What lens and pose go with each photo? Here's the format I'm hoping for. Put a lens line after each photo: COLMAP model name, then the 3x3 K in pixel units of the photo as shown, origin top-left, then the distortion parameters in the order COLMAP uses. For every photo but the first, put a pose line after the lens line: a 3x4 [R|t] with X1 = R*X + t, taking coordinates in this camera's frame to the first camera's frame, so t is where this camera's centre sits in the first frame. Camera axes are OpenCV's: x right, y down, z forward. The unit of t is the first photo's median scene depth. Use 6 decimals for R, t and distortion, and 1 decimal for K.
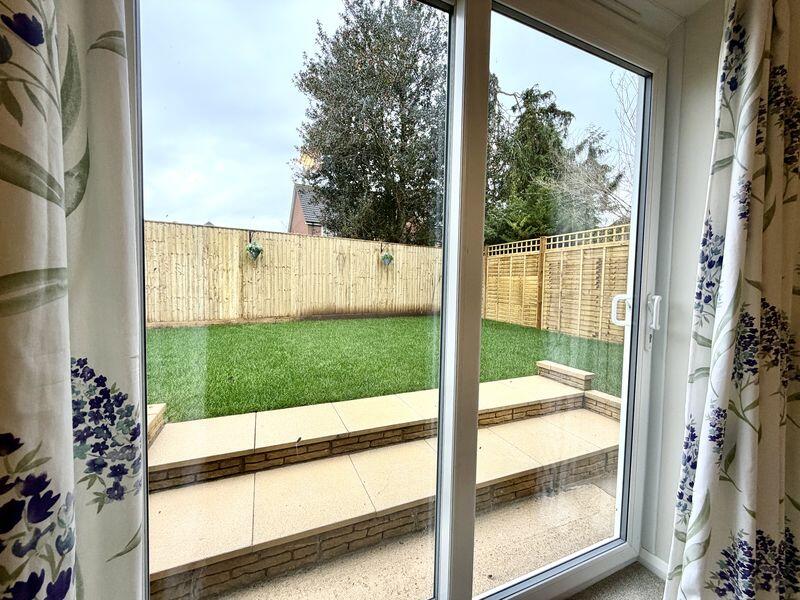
lens RADIAL K [[318.0, 0, 397.5], [0, 318.0, 300.1], [0, 0, 1]] dist [0.005336, 0.000069]
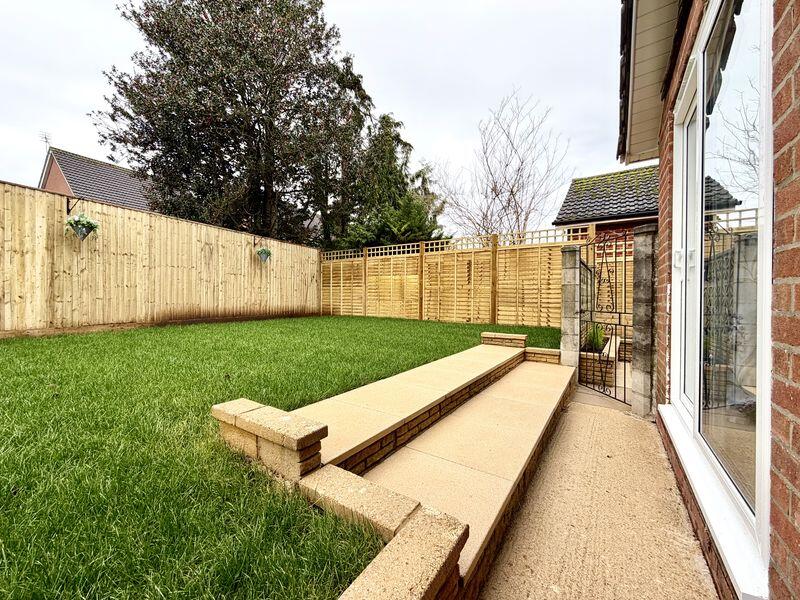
lens RADIAL K [[318.0, 0, 395.8], [0, 318.0, 299.7], [0, 0, 1]] dist [0.005336, 0.000069]
pose [[0.843060, -0.013718, 0.537644, -0.228336], [0.032783, 0.999127, -0.025913, 0.037622], [-0.536819, 0.039471, 0.842774, 0.059874]]
